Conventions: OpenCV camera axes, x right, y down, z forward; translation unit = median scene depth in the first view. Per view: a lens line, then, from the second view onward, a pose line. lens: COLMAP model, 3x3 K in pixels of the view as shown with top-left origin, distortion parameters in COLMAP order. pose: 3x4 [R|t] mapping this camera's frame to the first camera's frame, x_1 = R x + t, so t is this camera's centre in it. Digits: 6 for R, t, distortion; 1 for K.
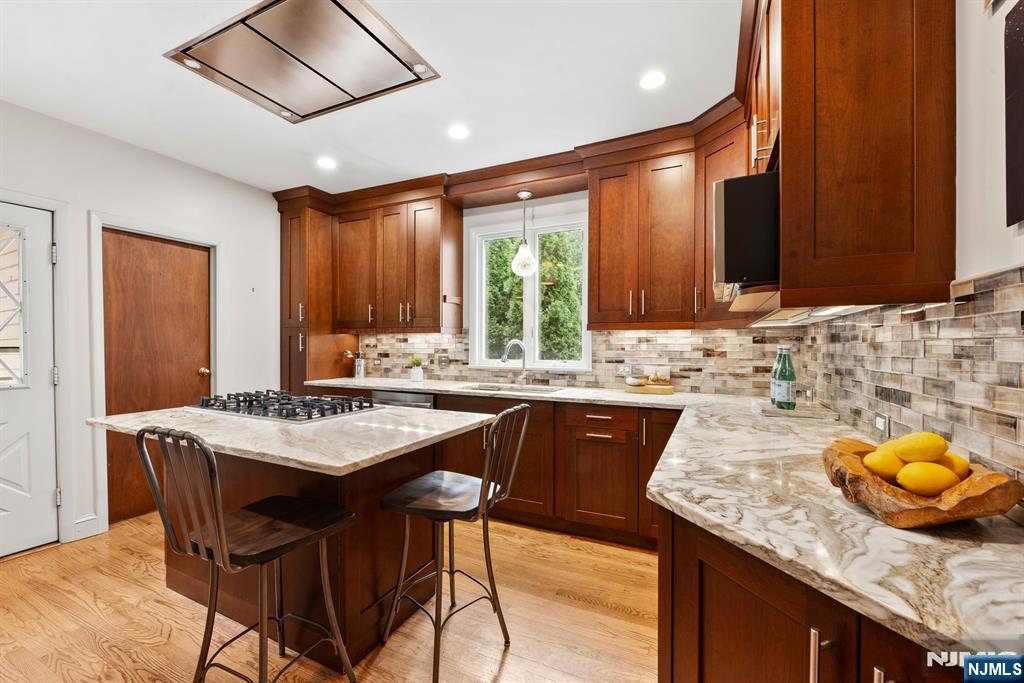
lens RADIAL K [[416.1, 0, 511.5], [0, 416.1, 347.3], [0, 0, 1]] dist [-0.006285, -0.001038]
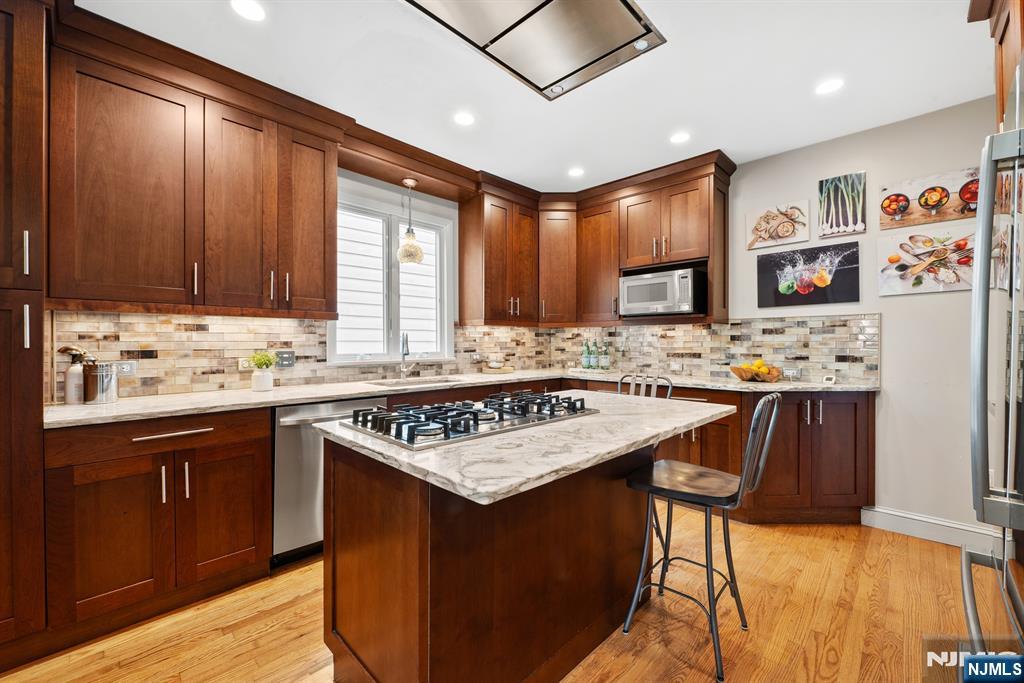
lens RADIAL K [[416.1, 0, 513.6], [0, 416.1, 343.6], [0, 0, 1]] dist [-0.006285, -0.001038]
pose [[0.319836, -0.007793, 0.947441, -0.794040], [0.004901, 0.999966, 0.006570, 0.004893], [-0.947460, 0.002542, 0.319863, 0.448580]]
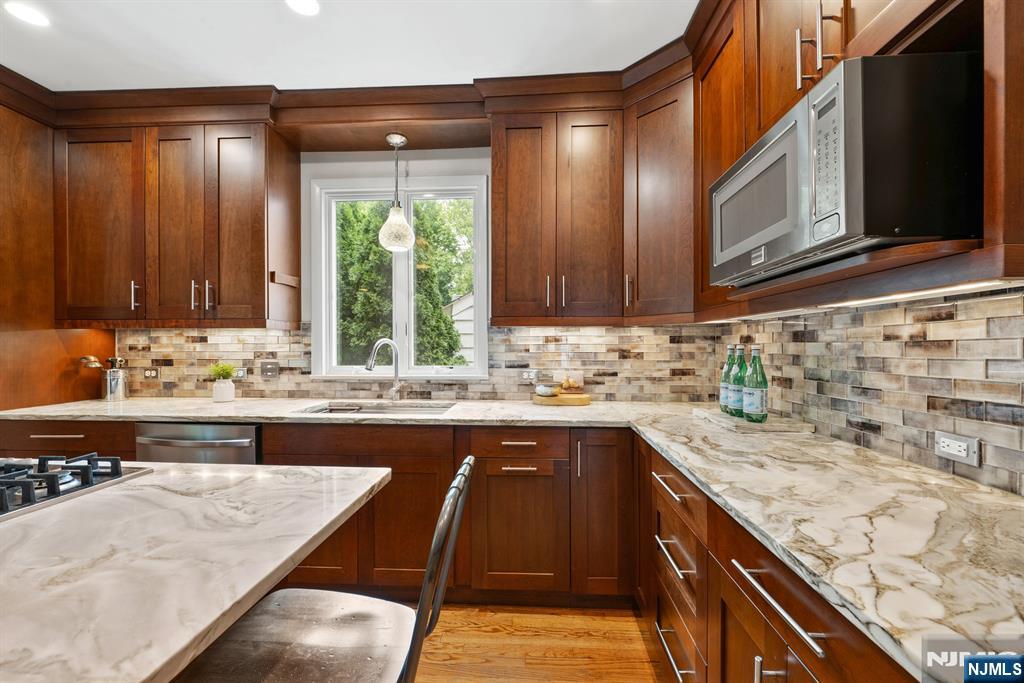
lens RADIAL K [[416.1, 0, 513.8], [0, 416.1, 350.2], [0, 0, 1]] dist [-0.006285, -0.001038]
pose [[0.925320, -0.006873, 0.379126, -0.056355], [0.005145, 0.999971, 0.005572, -0.000846], [-0.379153, -0.003206, 0.925328, 0.239297]]
